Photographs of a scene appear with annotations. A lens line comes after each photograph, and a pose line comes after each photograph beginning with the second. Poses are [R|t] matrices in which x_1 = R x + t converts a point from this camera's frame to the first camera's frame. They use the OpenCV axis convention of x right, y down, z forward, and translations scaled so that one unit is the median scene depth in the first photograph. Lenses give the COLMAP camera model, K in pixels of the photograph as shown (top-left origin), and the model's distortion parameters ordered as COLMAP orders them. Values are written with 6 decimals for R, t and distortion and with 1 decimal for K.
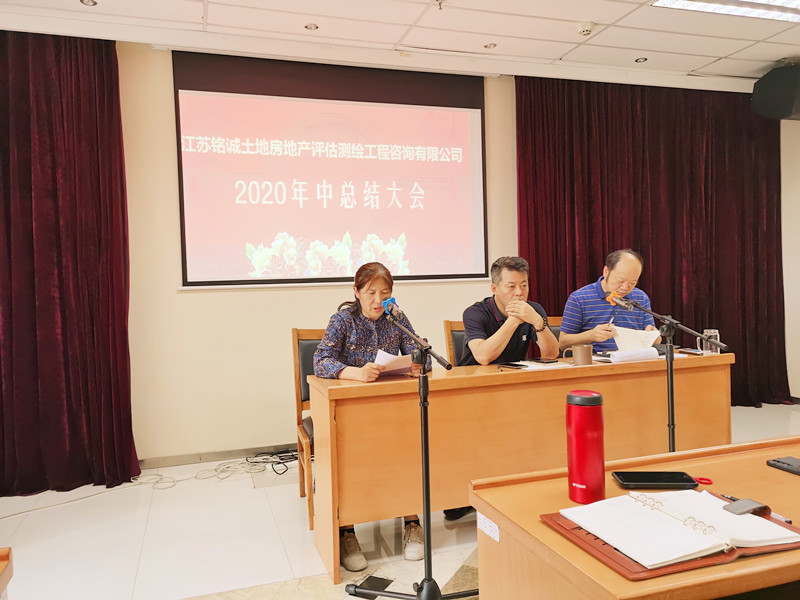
lens RADIAL K [[638.3, 0, 397.0], [0, 638.3, 294.4], [0, 0, 1]] dist [0.046321, -0.030755]
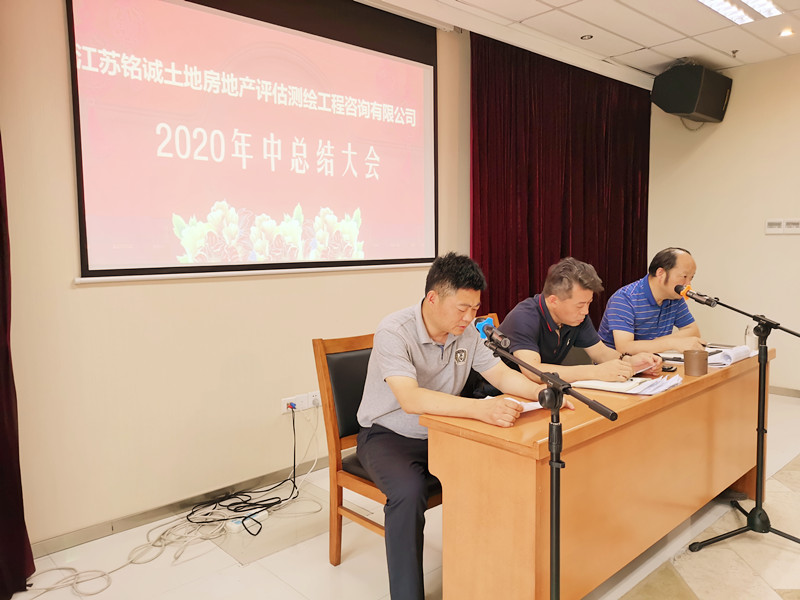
lens RADIAL K [[638.3, 0, 408.7], [0, 638.3, 295.3], [0, 0, 1]] dist [0.046321, -0.030755]
pose [[0.901749, -0.017427, 0.431908, -0.303734], [-0.005252, 0.998672, 0.051260, -0.028666], [-0.432227, -0.048492, 0.900460, 0.246424]]
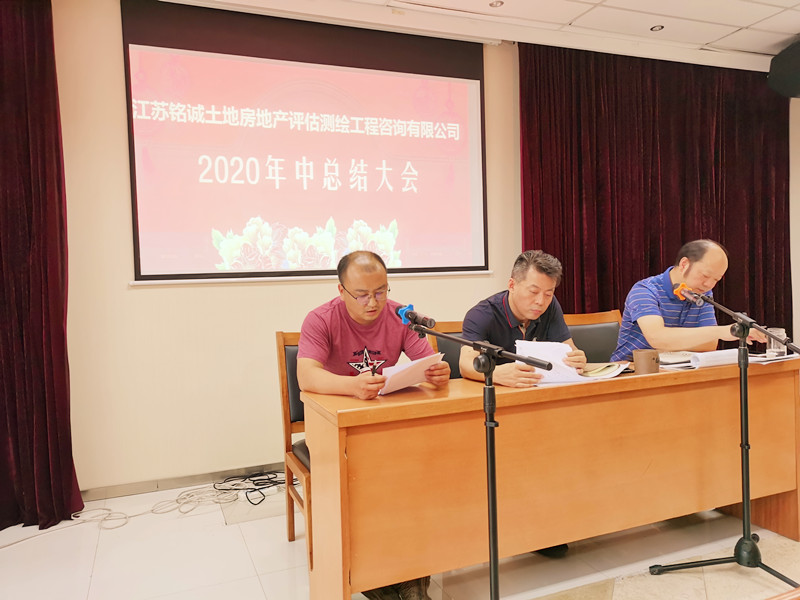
lens RADIAL K [[638.3, 0, 400.2], [0, 638.3, 293.6], [0, 0, 1]] dist [0.046321, -0.030755]
pose [[0.997271, -0.003584, 0.073739, -0.050069], [0.003332, 0.999988, 0.003535, 0.002259], [-0.073751, -0.003279, 0.997271, 0.135361]]
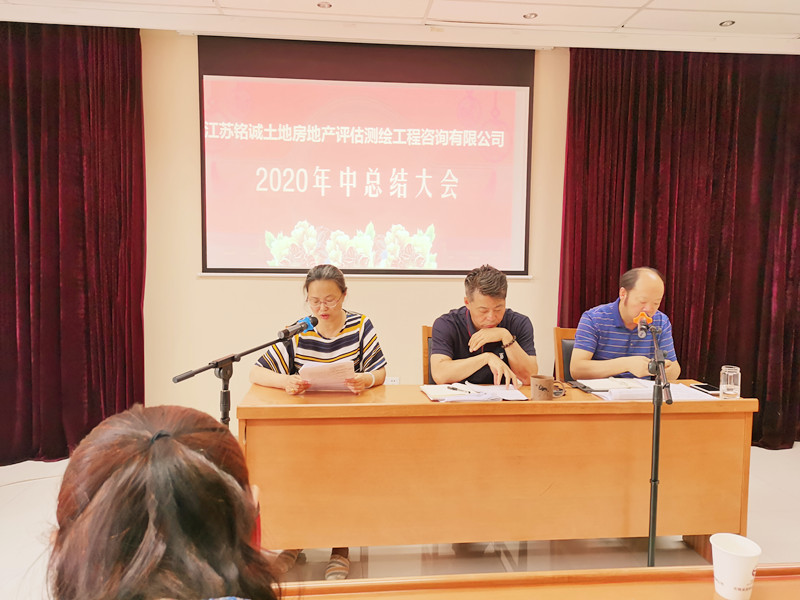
lens RADIAL K [[638.3, 0, 388.3], [0, 638.3, 294.7], [0, 0, 1]] dist [0.046321, -0.030755]
pose [[0.971867, 0.057063, -0.228512, 0.176943], [-0.045485, 0.997415, 0.055621, -0.045310], [0.231095, -0.043663, 0.971951, 0.079050]]
